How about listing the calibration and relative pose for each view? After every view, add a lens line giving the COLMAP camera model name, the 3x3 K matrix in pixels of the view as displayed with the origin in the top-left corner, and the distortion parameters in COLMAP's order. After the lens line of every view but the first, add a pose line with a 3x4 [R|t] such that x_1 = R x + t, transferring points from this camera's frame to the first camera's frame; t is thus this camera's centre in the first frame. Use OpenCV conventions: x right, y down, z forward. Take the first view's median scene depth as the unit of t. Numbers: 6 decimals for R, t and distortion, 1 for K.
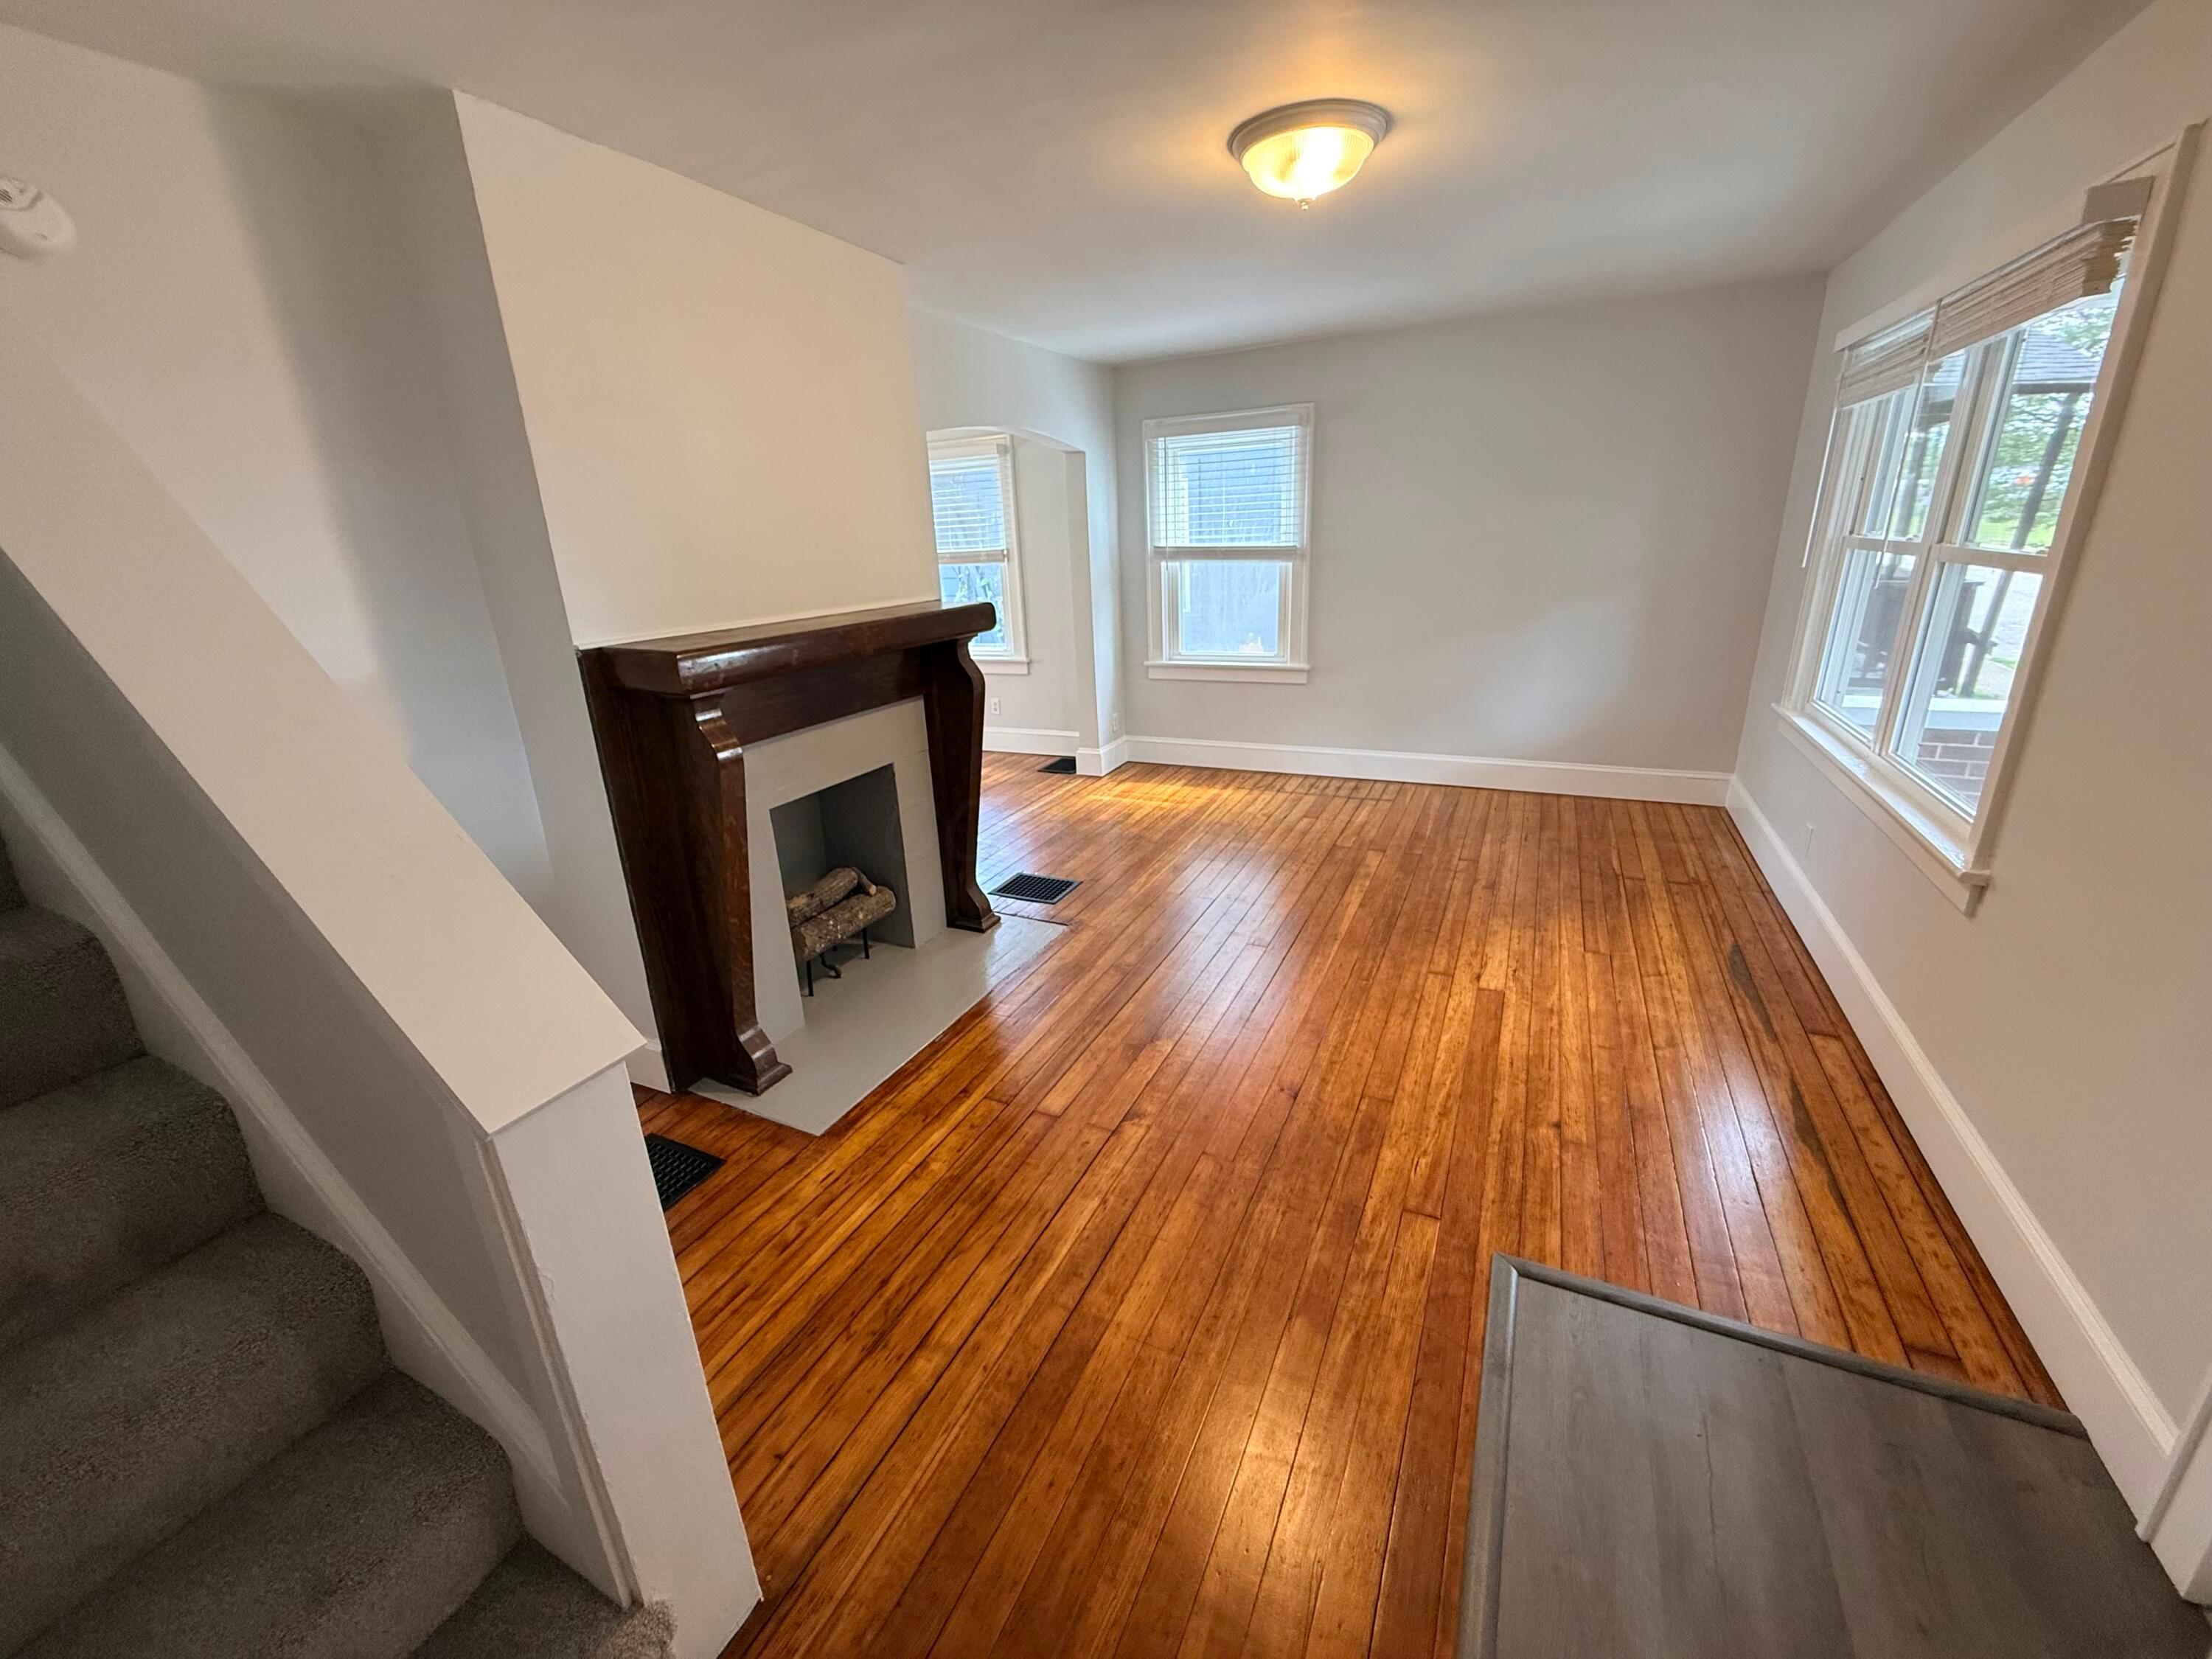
lens RADIAL K [[883.9, 0, 1106.2], [0, 883.9, 822.0], [0, 0, 1]] dist [-0.000972, 0.001186]
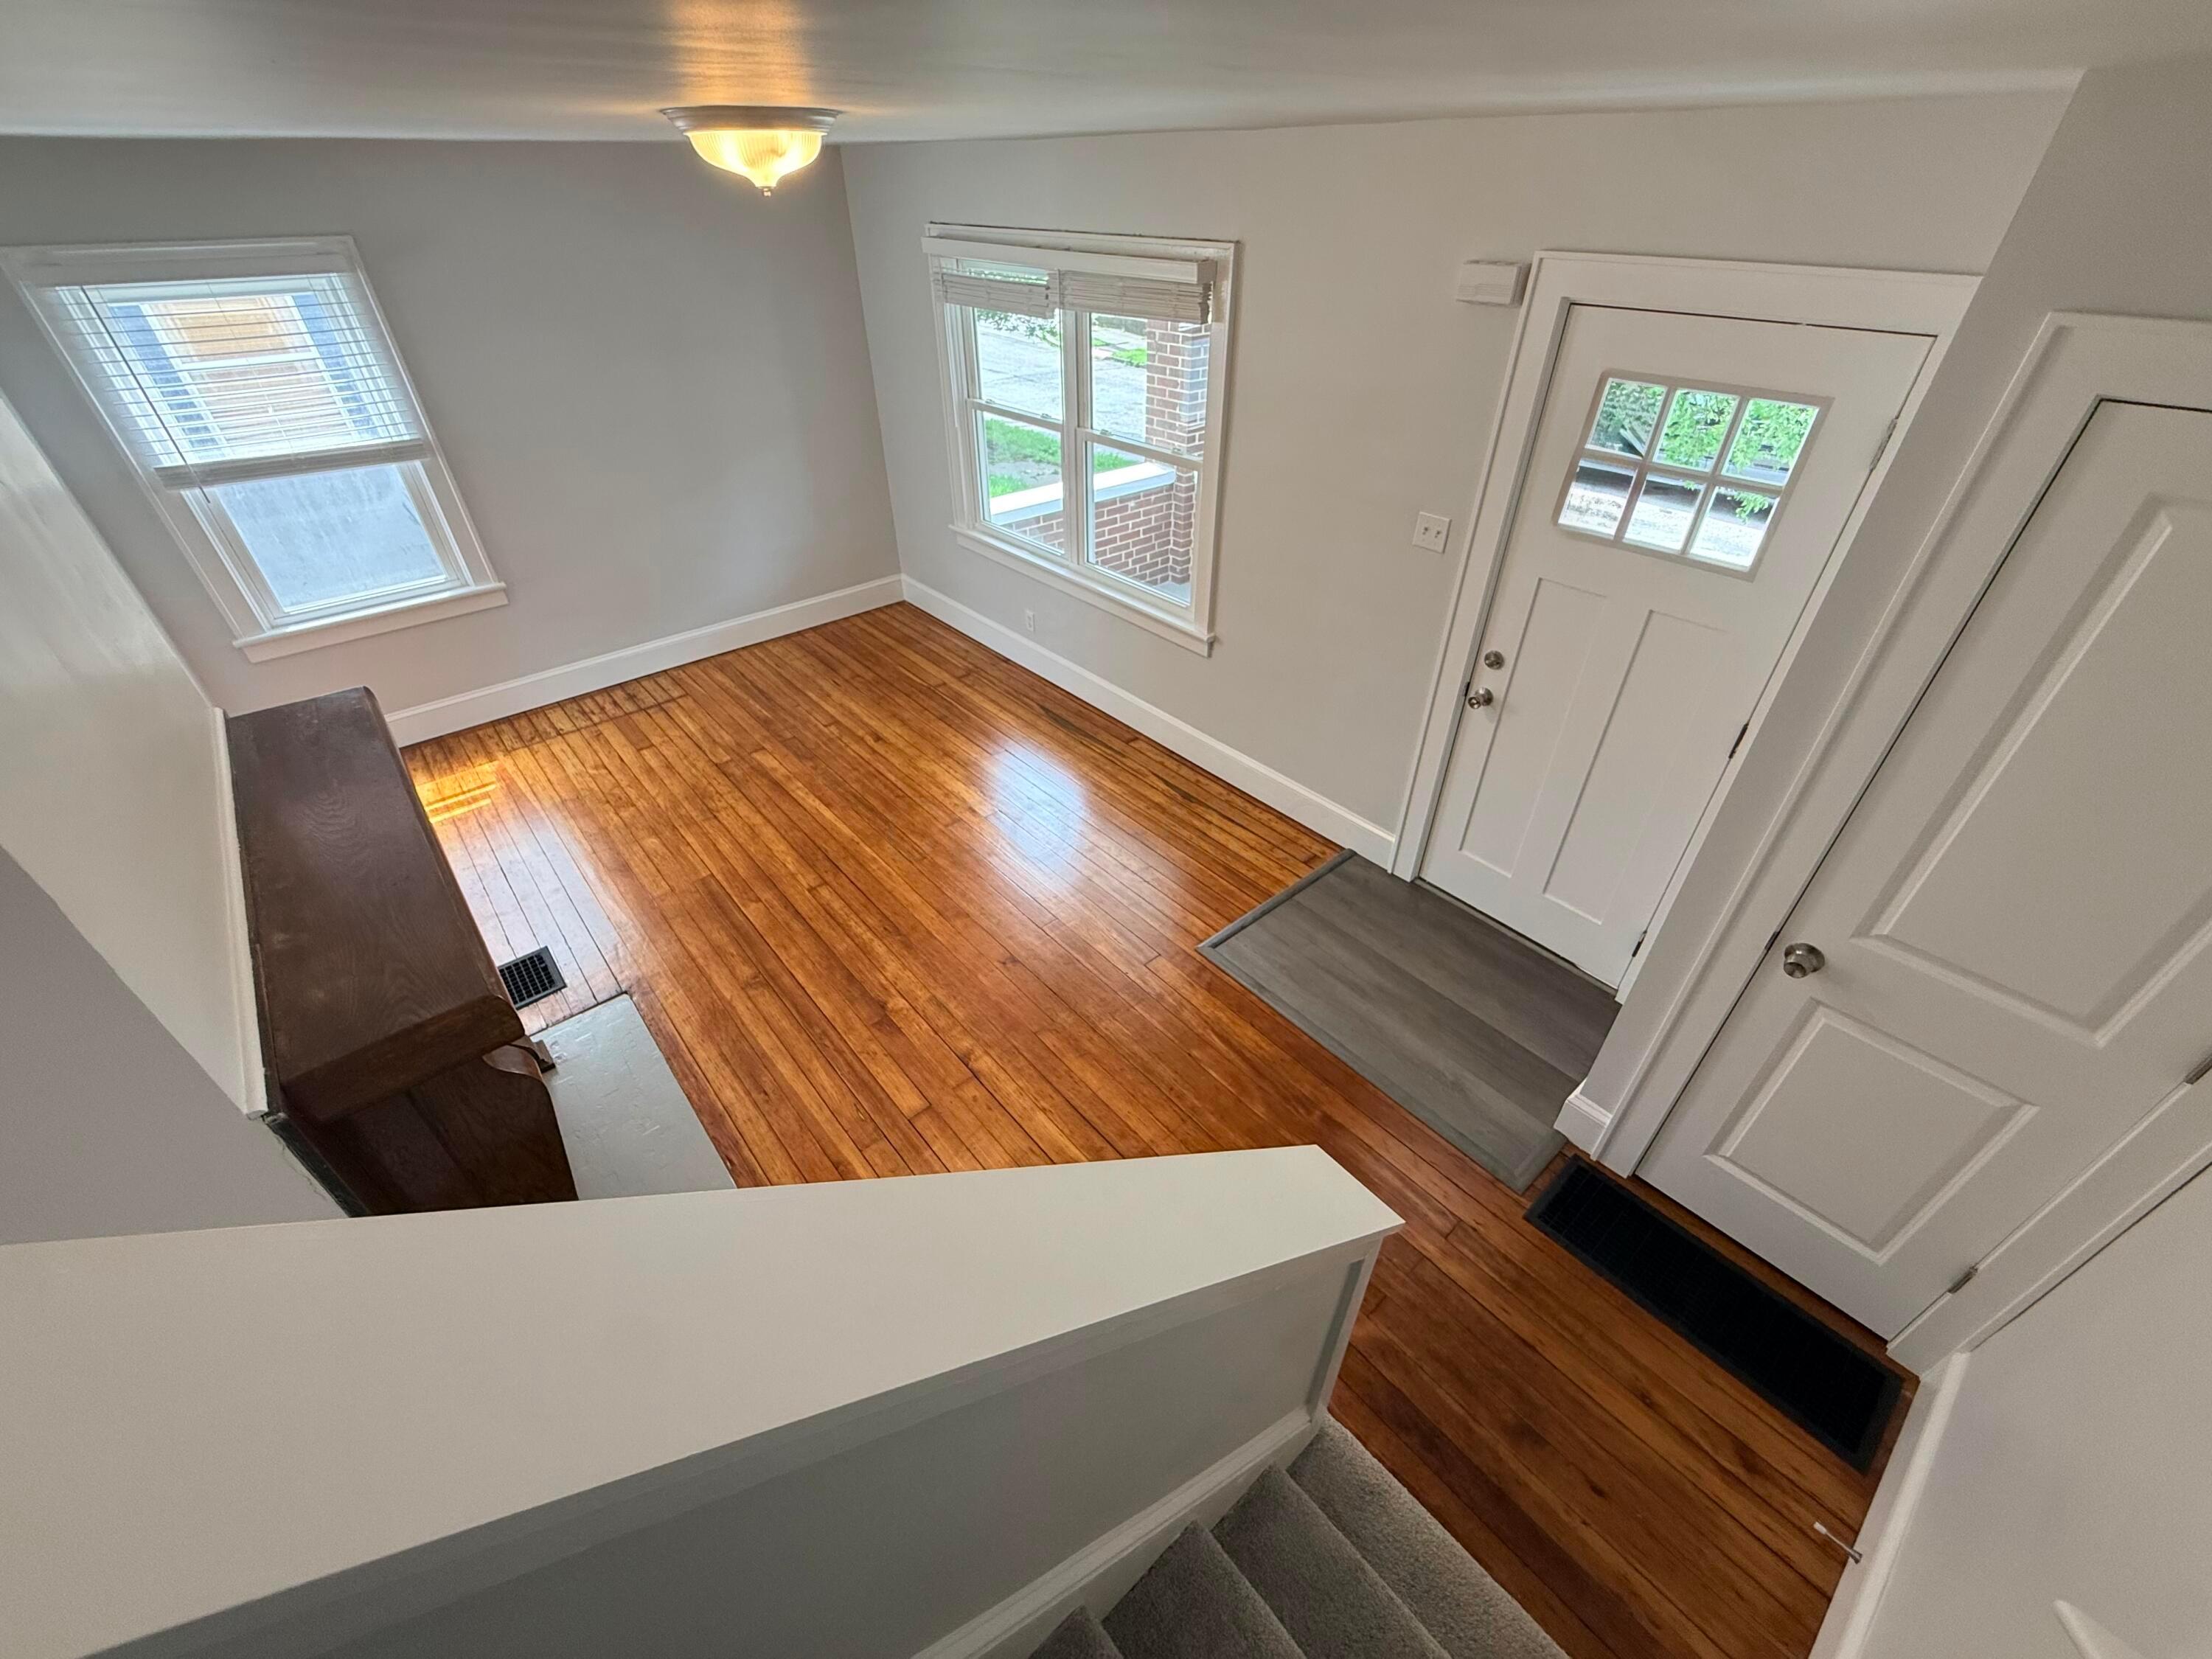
lens RADIAL K [[883.9, 0, 1096.6], [0, 883.9, 820.7], [0, 0, 1]] dist [-0.000972, 0.001186]
pose [[0.406770, -0.506106, 0.760522, -0.643779], [0.278616, 0.861576, 0.424335, -0.400467], [-0.870006, 0.039287, 0.491473, 0.245445]]
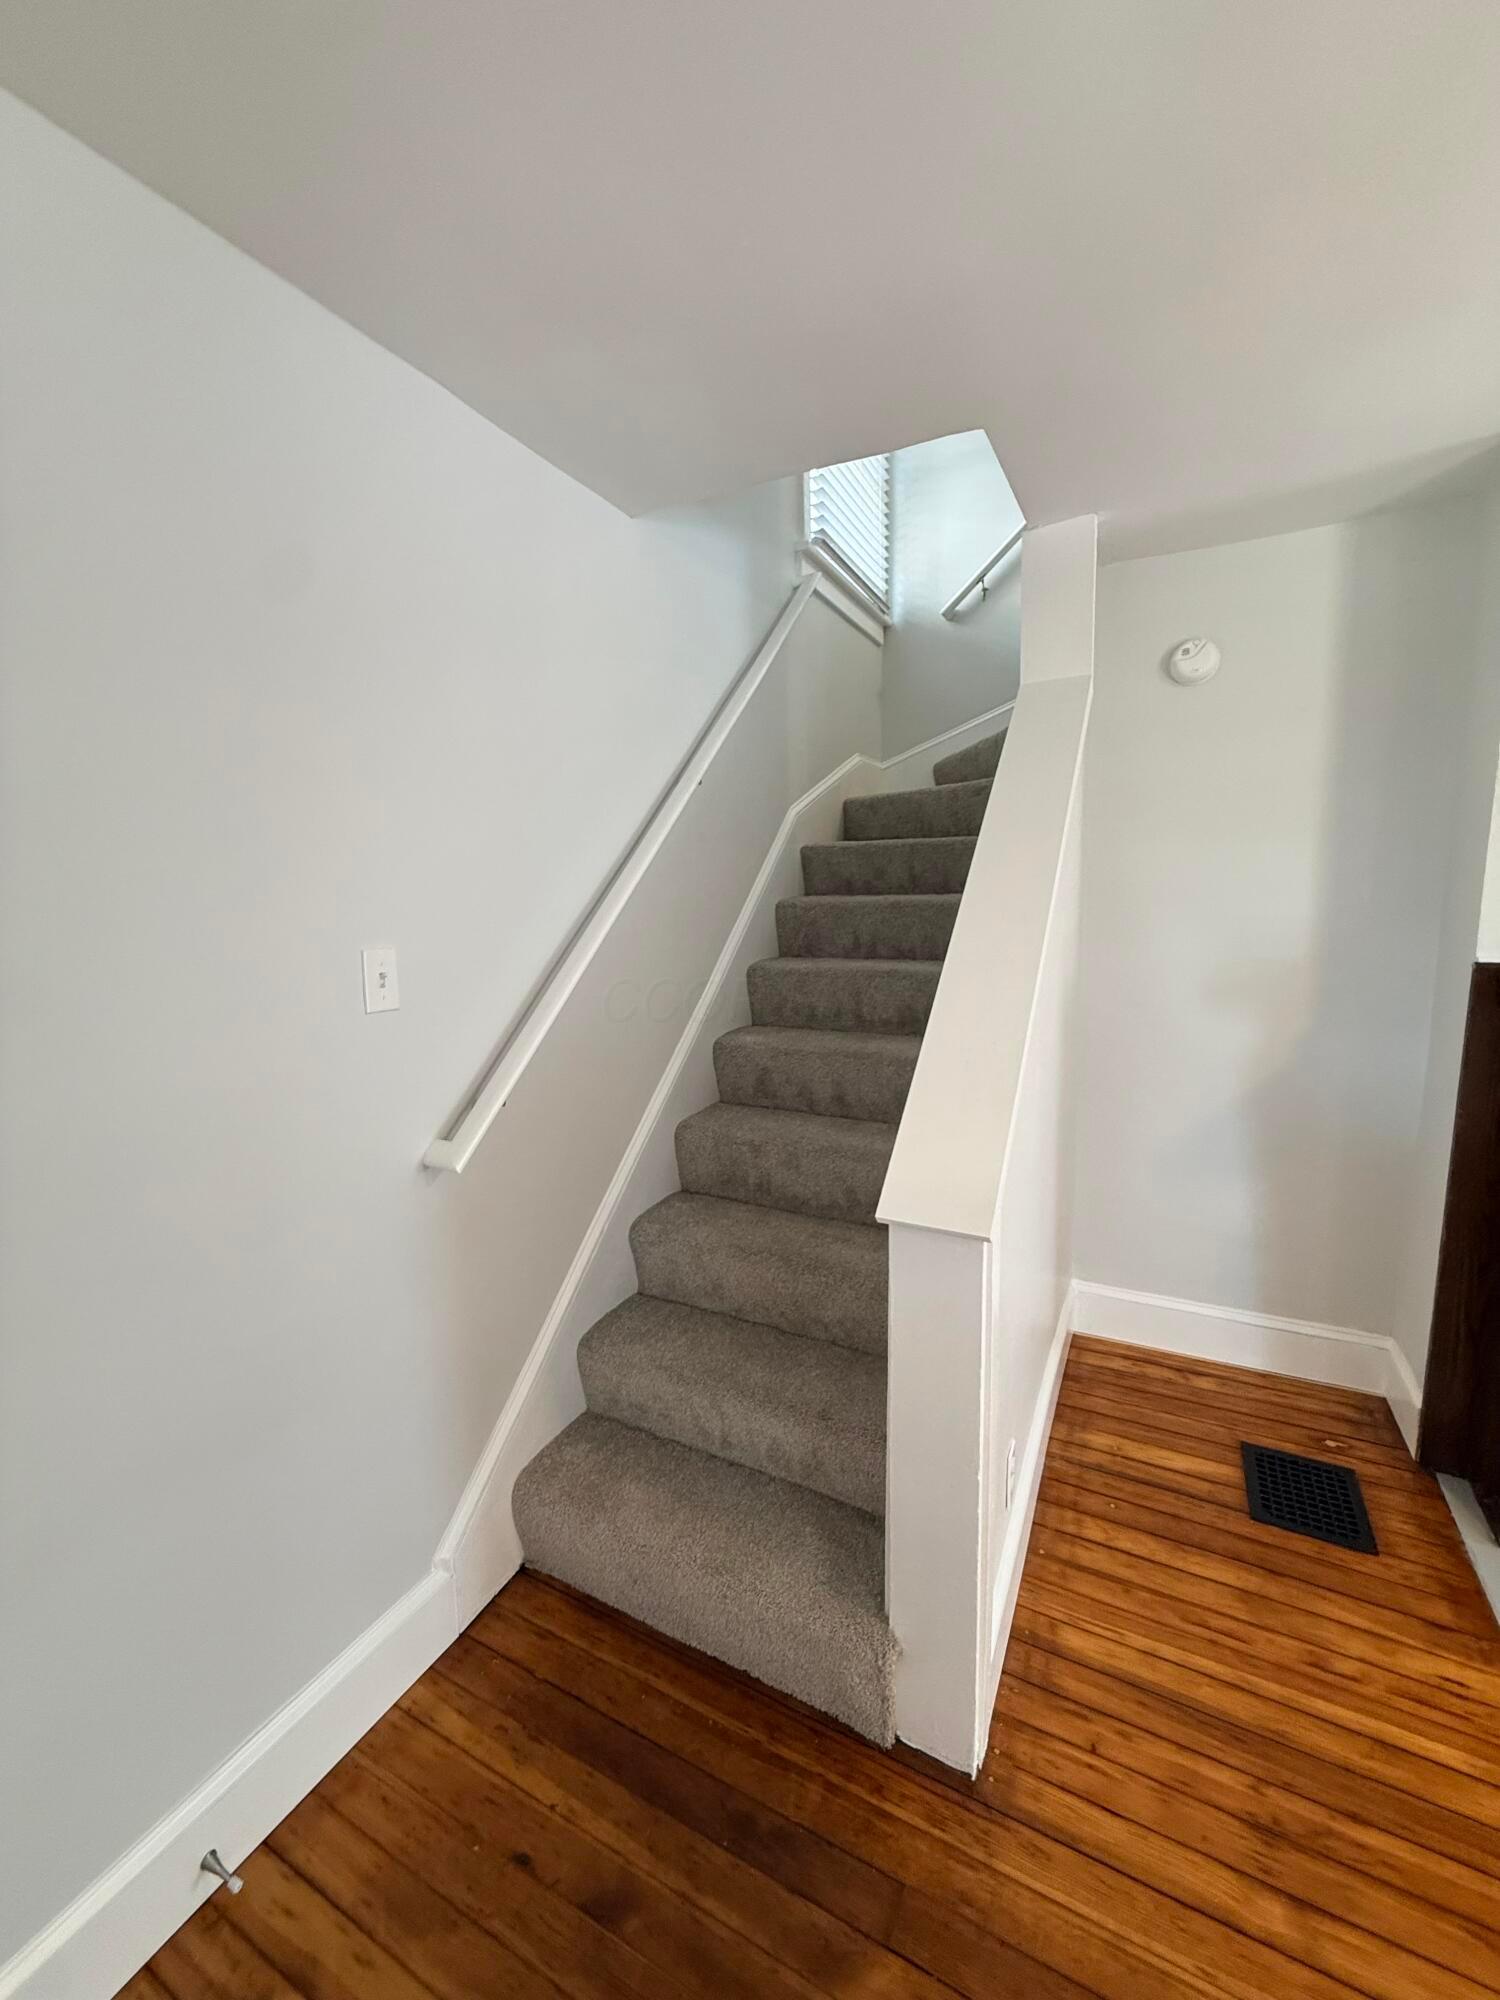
lens RADIAL K [[799.2, 0, 747.8], [0, 799.2, 1005.9], [0, 0, 1]] dist [-0.000972, 0.001186]
pose [[-0.033324, 0.188736, -0.981462, 0.234207], [-0.290870, 0.937669, 0.190190, -0.077381], [0.956182, 0.291816, 0.023651, 0.233419]]
